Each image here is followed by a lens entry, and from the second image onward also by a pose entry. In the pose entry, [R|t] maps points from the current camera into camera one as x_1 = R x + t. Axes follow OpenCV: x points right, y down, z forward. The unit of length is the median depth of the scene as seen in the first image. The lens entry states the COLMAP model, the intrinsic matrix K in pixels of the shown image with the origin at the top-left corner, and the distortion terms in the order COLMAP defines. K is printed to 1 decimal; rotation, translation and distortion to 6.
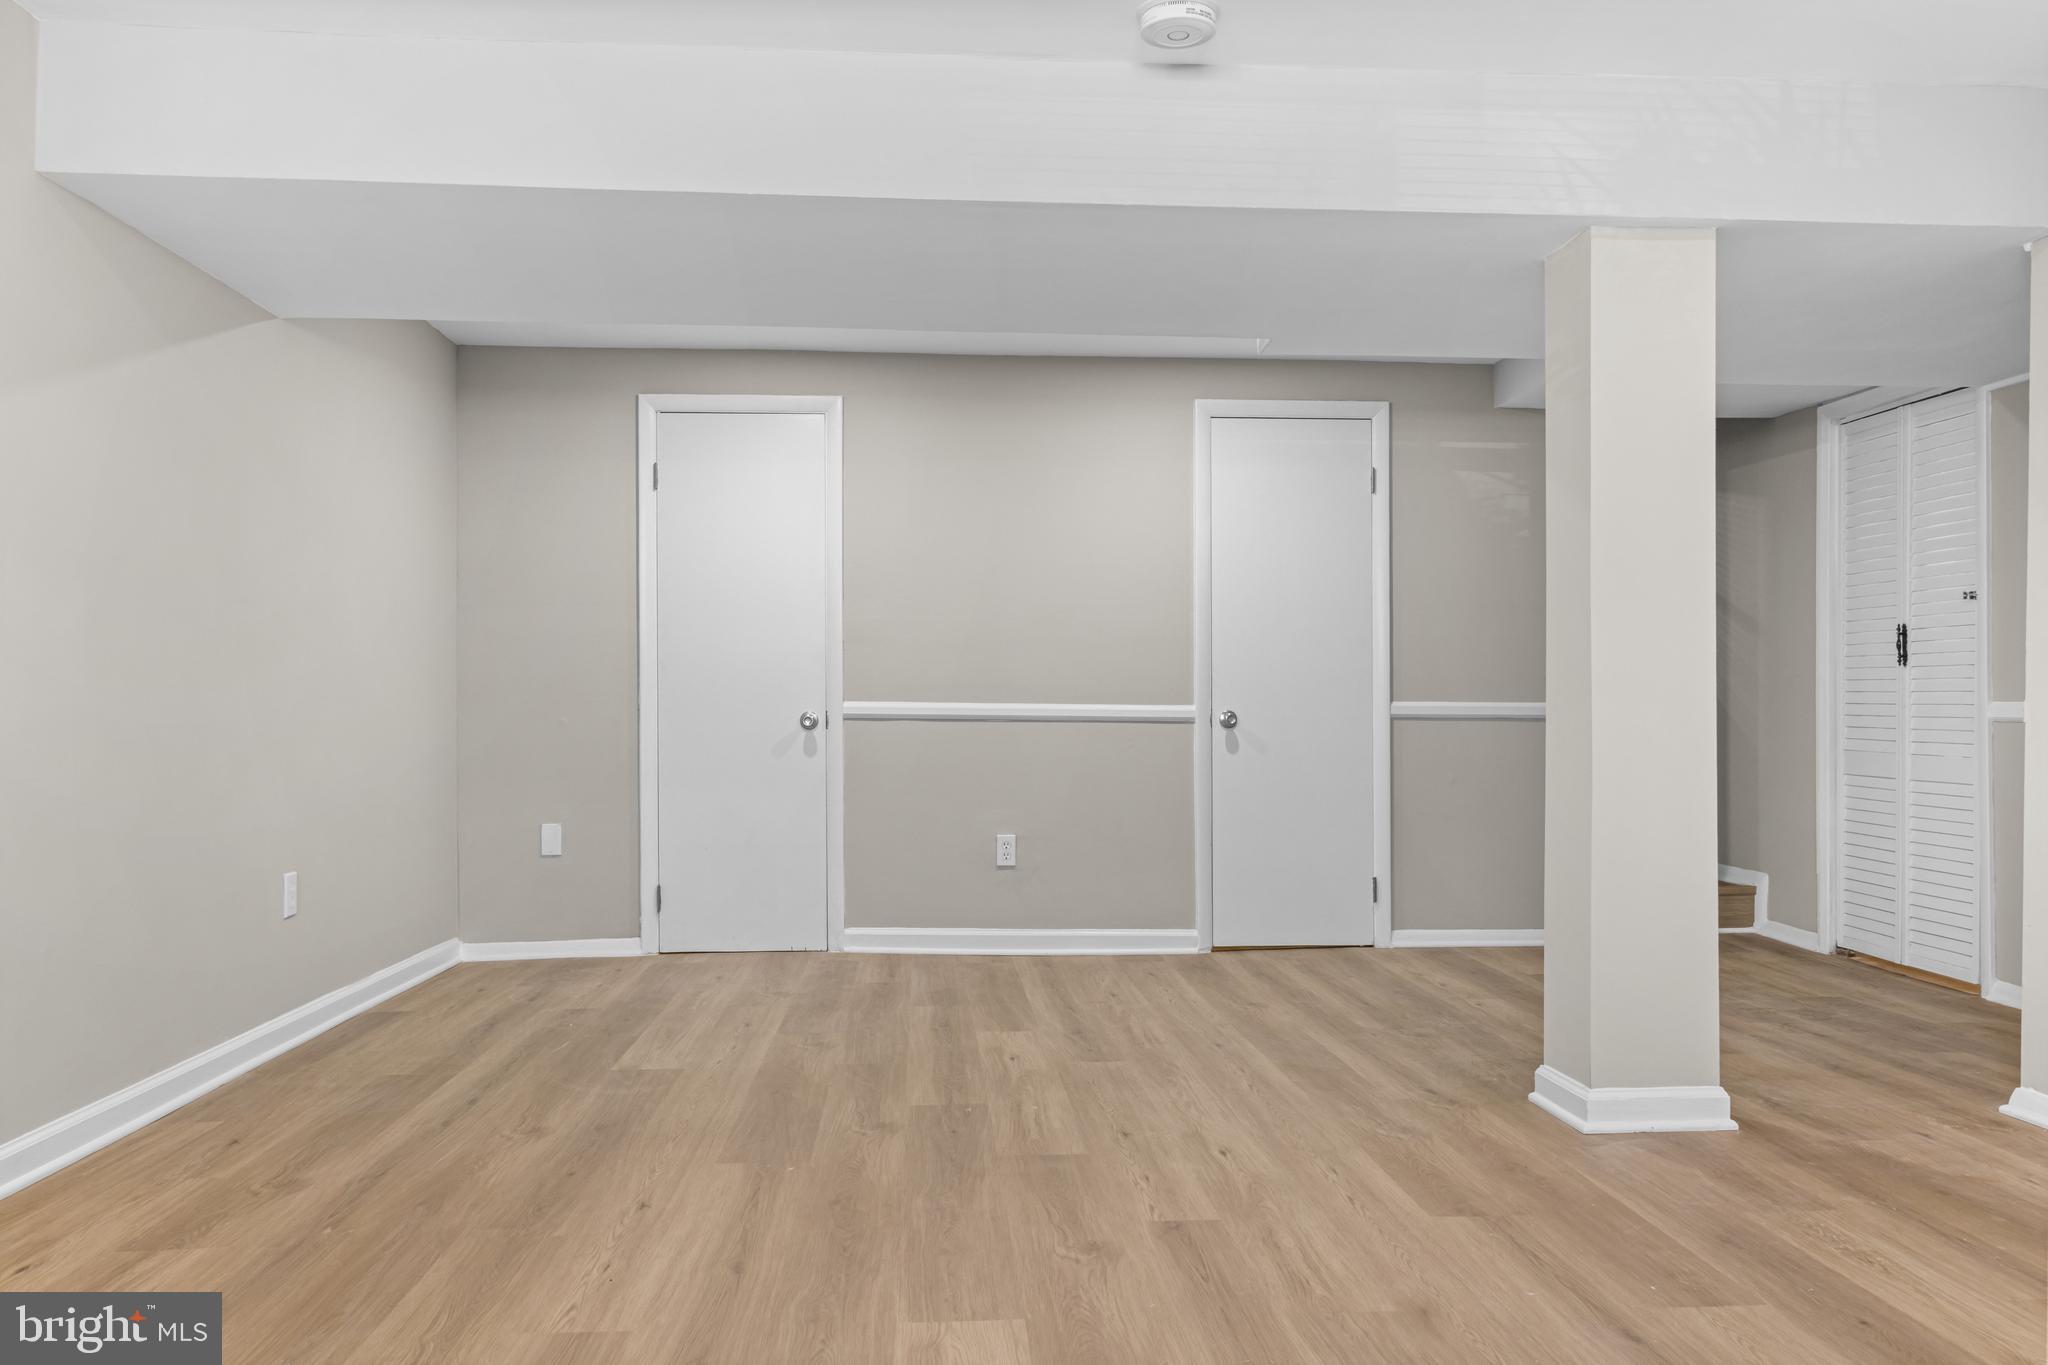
lens RADIAL K [[1527.5, 0, 1024.0], [0, 1527.5, 682.5], [0, 0, 1]] dist [0.004991, 0.006255]
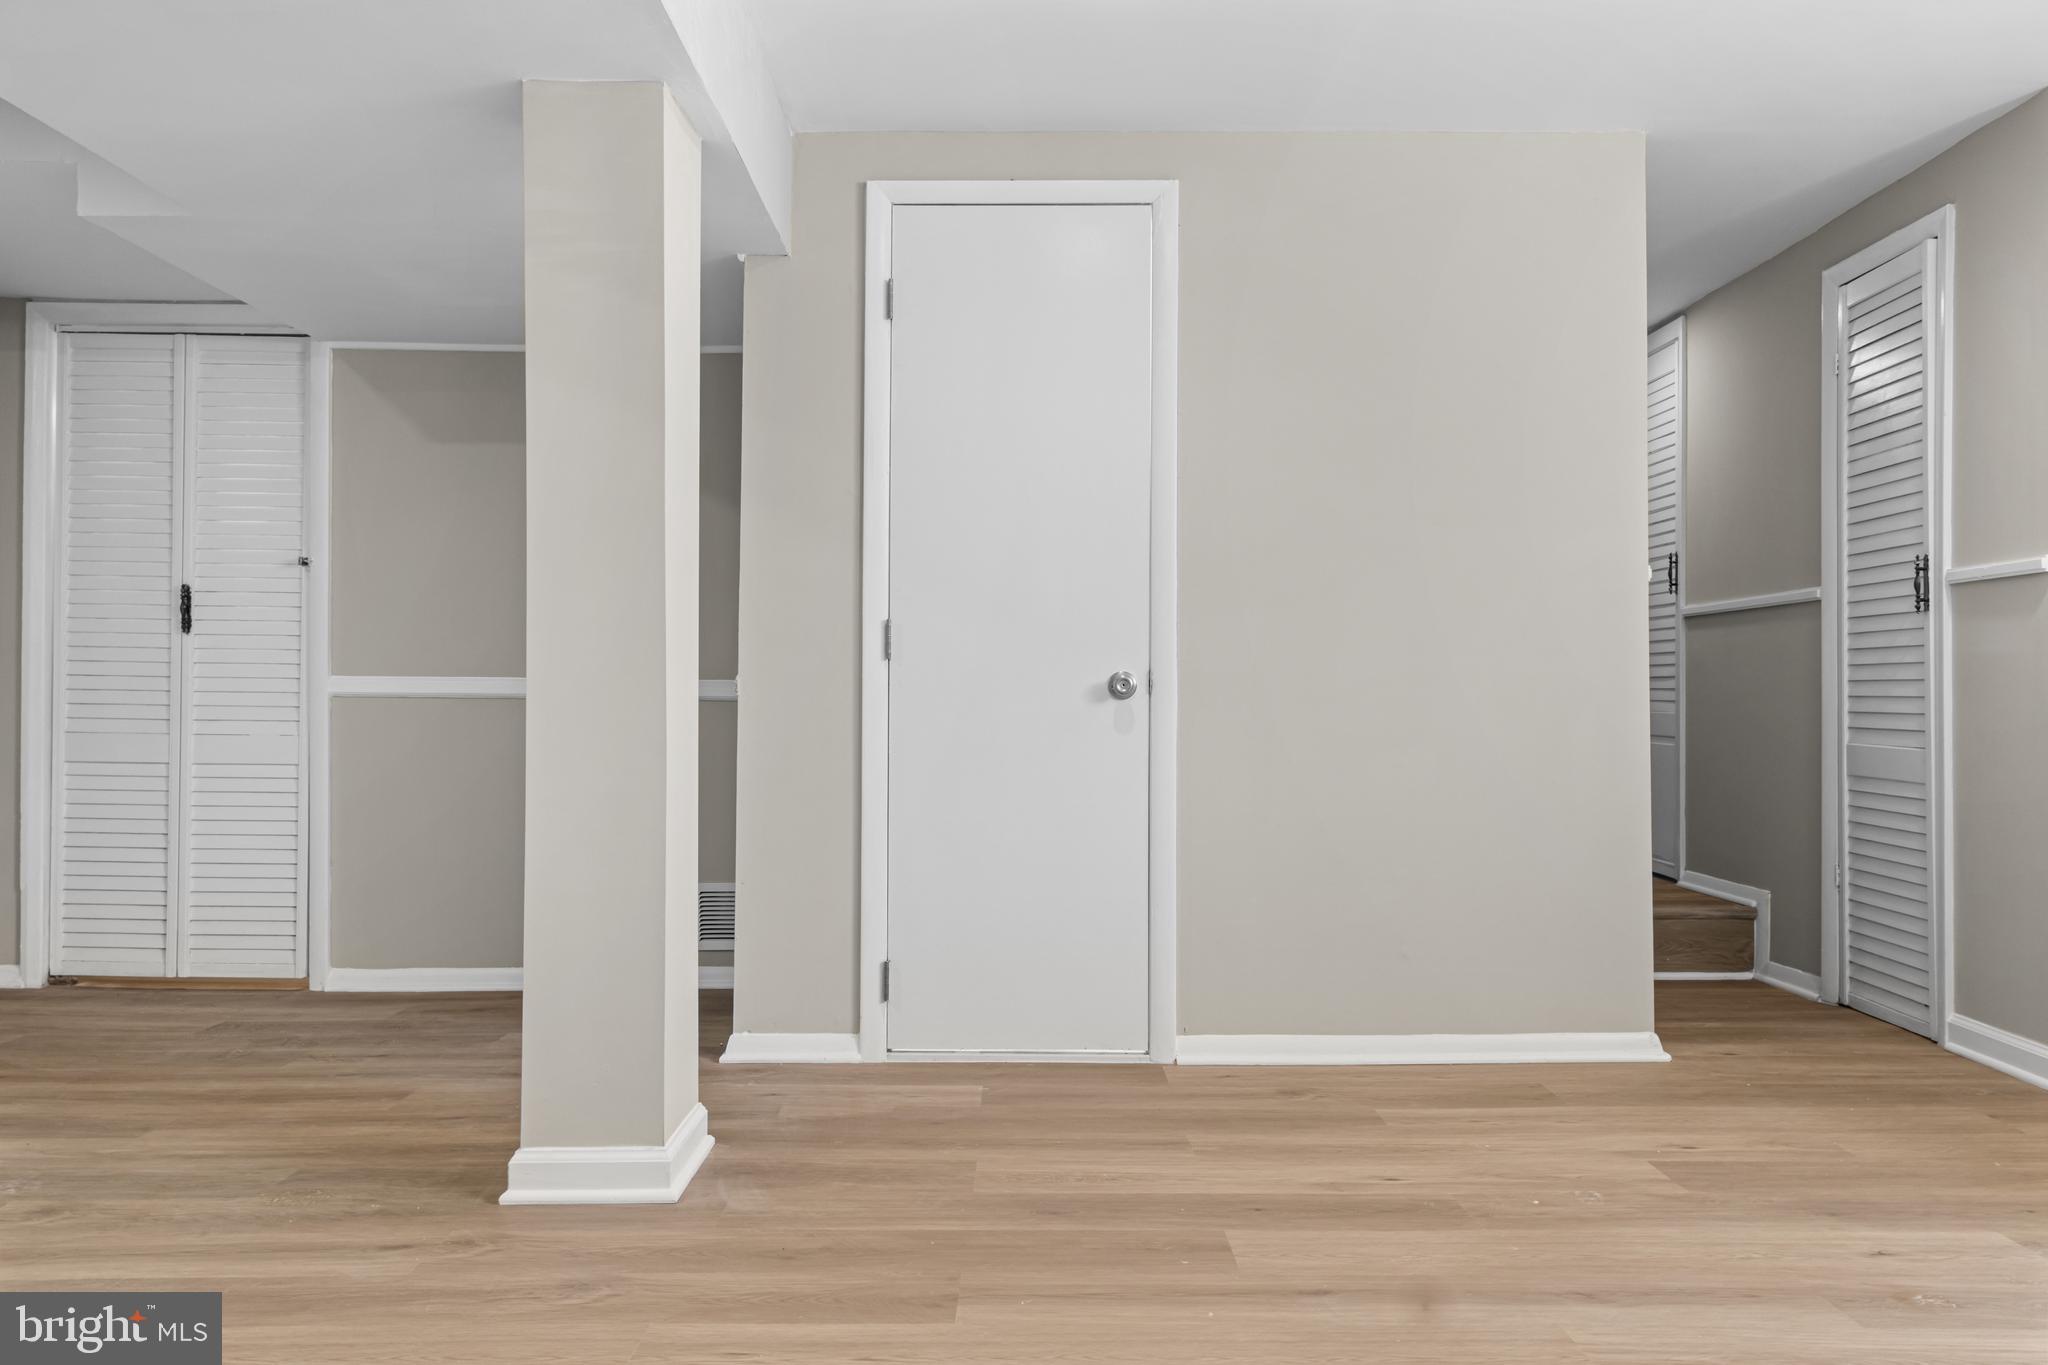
lens RADIAL K [[1527.5, 0, 1024.0], [0, 1527.5, 682.5], [0, 0, 1]] dist [0.004991, 0.006255]
pose [[0.065496, 0.010319, 0.997799, -0.436754], [-0.023684, 0.999681, -0.008784, 0.022597], [-0.997572, -0.023057, 0.065720, 0.776492]]
